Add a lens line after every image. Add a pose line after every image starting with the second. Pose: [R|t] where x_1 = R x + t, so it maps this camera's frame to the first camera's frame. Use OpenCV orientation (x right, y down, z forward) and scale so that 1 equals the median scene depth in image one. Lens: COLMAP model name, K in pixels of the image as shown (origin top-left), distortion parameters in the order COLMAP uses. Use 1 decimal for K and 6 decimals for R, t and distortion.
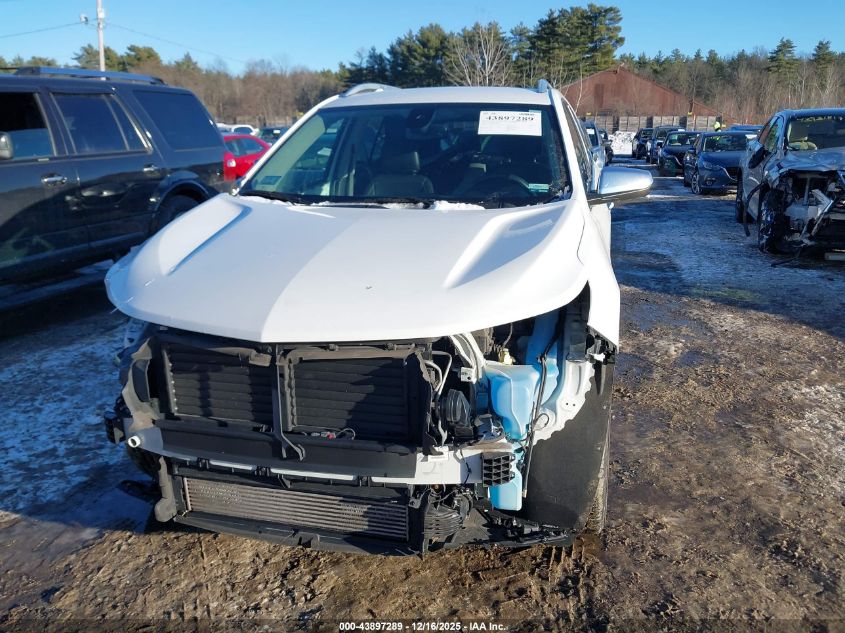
lens RADIAL K [[695.2, 0, 423.7], [0, 695.2, 298.1], [0, 0, 1]] dist [0.000303, 0.001983]
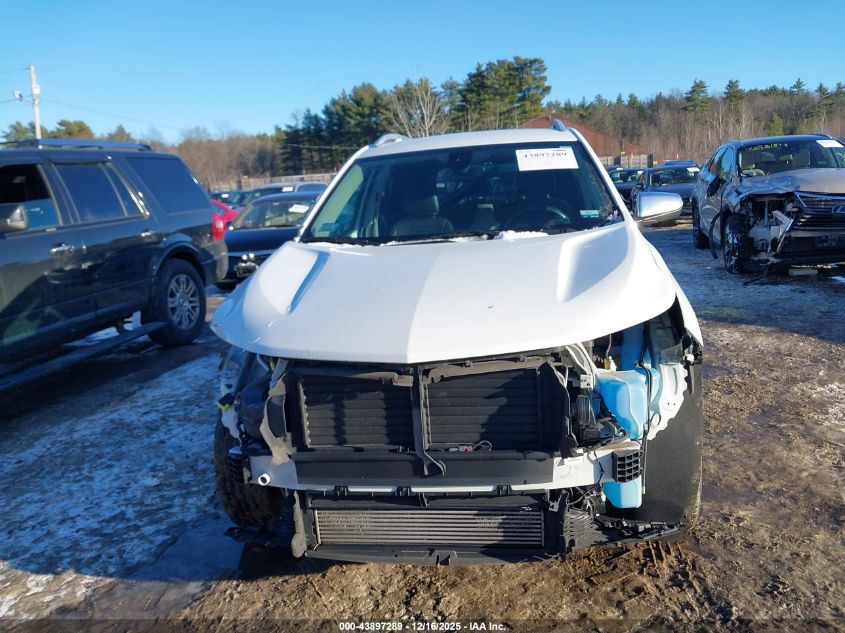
lens RADIAL K [[706.3, 0, 422.6], [0, 706.3, 292.0], [0, 0, 1]] dist [0.000356, 0.001419]
pose [[0.992836, -0.078279, 0.090271, -0.183132], [0.085912, 0.992753, -0.084025, 0.029021], [-0.083039, 0.091179, 0.992366, -0.051371]]
